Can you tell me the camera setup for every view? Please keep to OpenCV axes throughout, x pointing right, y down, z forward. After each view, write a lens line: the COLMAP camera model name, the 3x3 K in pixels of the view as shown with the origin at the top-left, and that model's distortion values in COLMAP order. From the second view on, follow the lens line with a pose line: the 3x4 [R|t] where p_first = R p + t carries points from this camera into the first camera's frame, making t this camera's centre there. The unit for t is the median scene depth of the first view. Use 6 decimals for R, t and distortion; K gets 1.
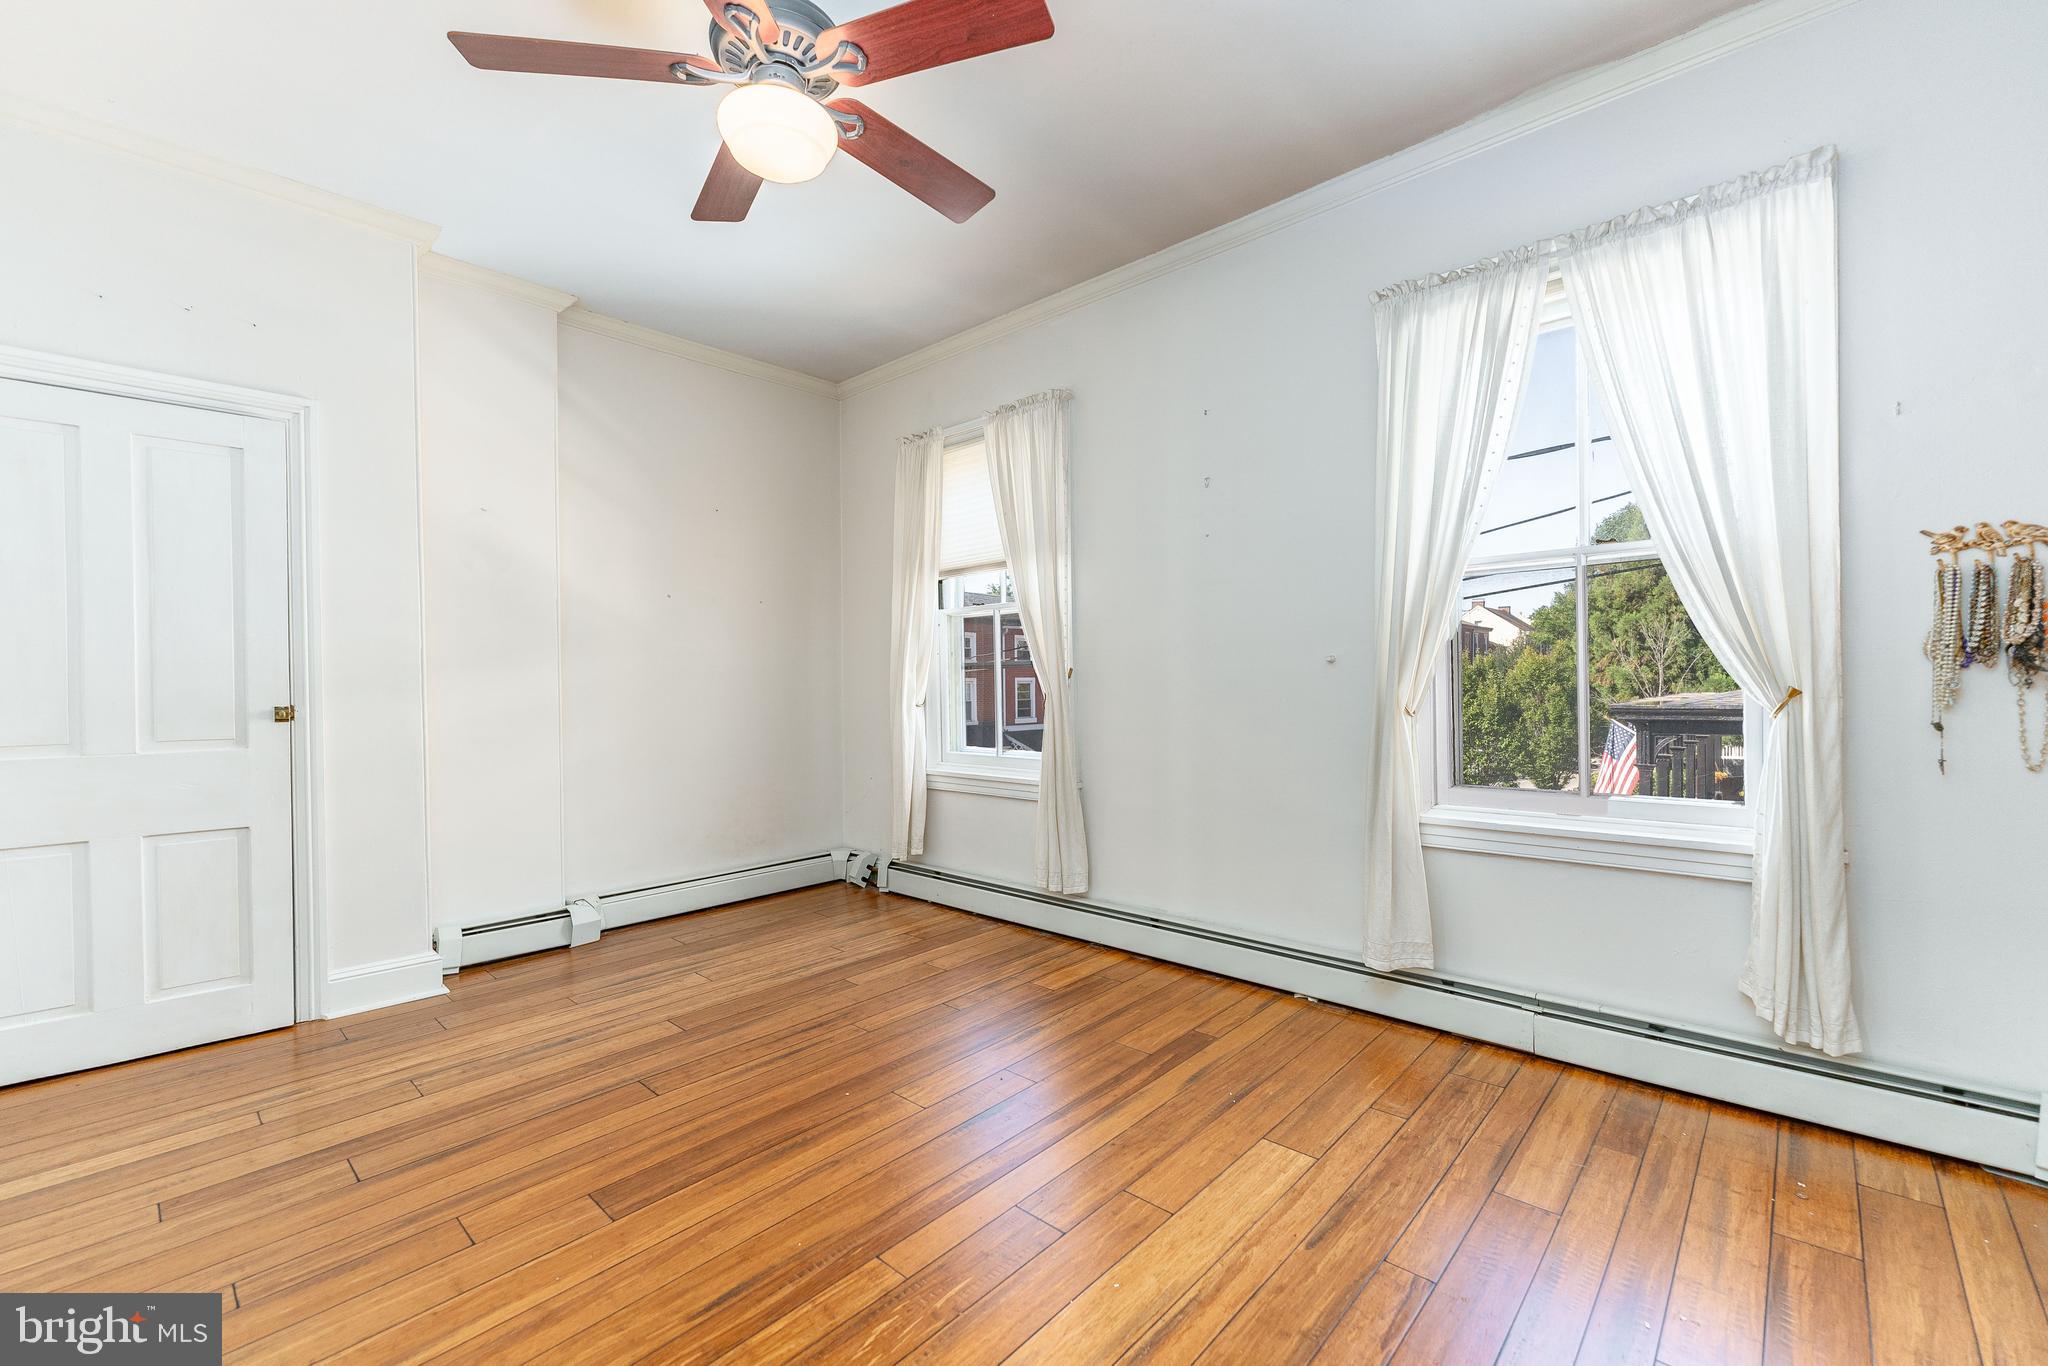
lens RADIAL K [[847.8, 0, 1029.4], [0, 847.8, 723.5], [0, 0, 1]] dist [0.001239, 0.000036]
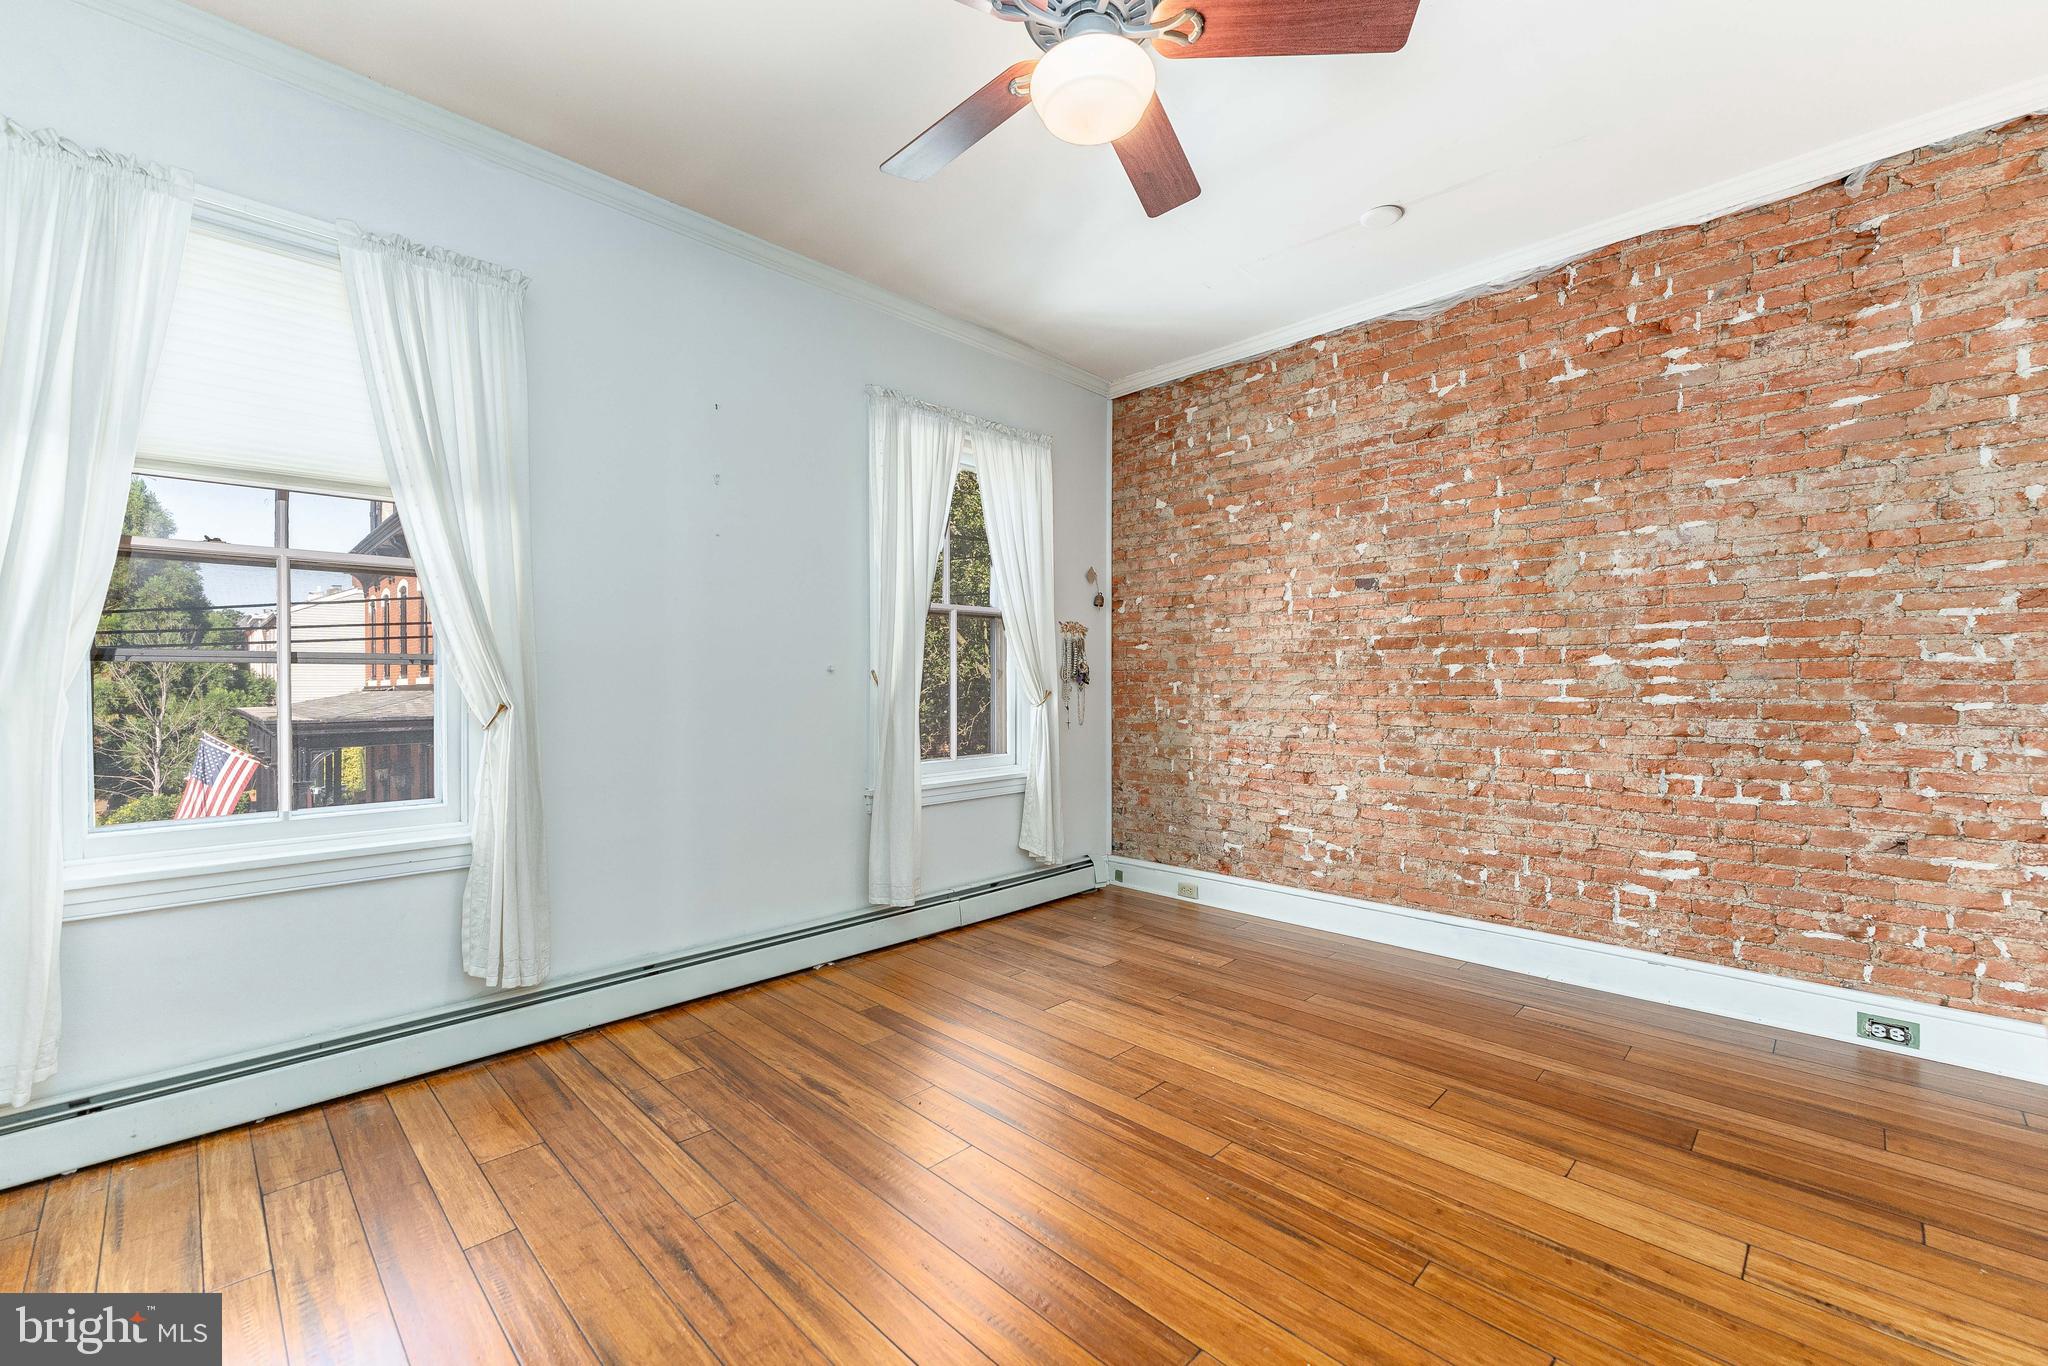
lens RADIAL K [[830.2, 0, 1032.1], [0, 830.2, 689.5], [0, 0, 1]] dist [0.002708, -0.000106]
pose [[0.034133, 0.007236, 0.999391, -0.830177], [0.052125, 0.998600, -0.009010, -0.020951], [-0.998057, 0.052400, 0.033708, 0.715487]]
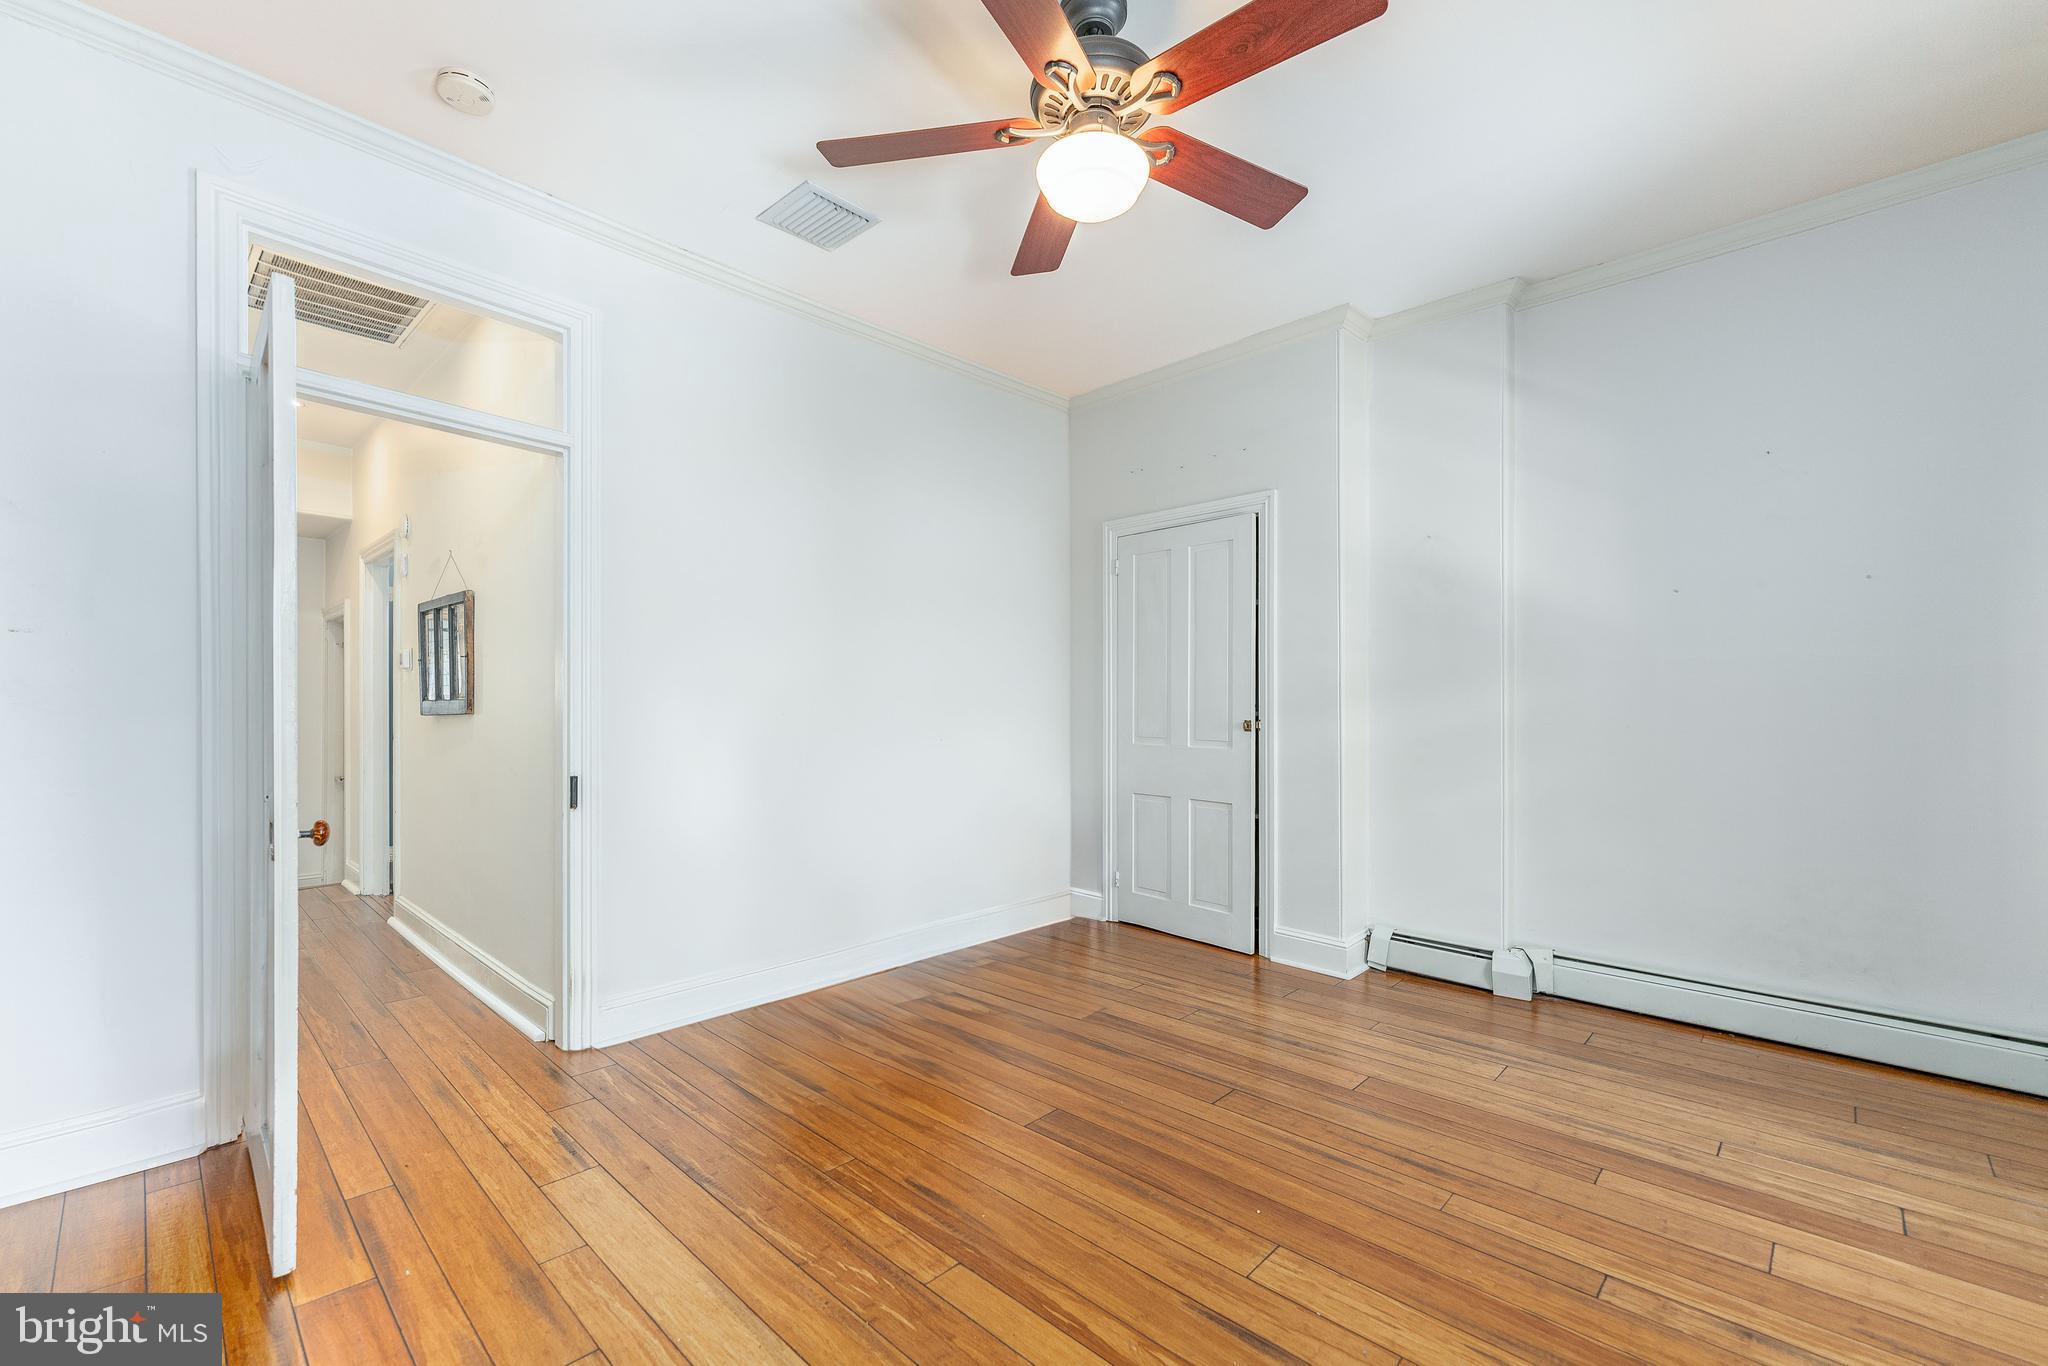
lens RADIAL K [[860.5, 0, 1007.1], [0, 860.5, 706.4], [0, 0, 1]] dist [0.004523, 0.000399]
pose [[-0.040031, 0.011347, -0.999134, 0.521624], [-0.051175, 0.998600, 0.013392, -0.039913], [0.997887, 0.051667, -0.039394, 0.645717]]
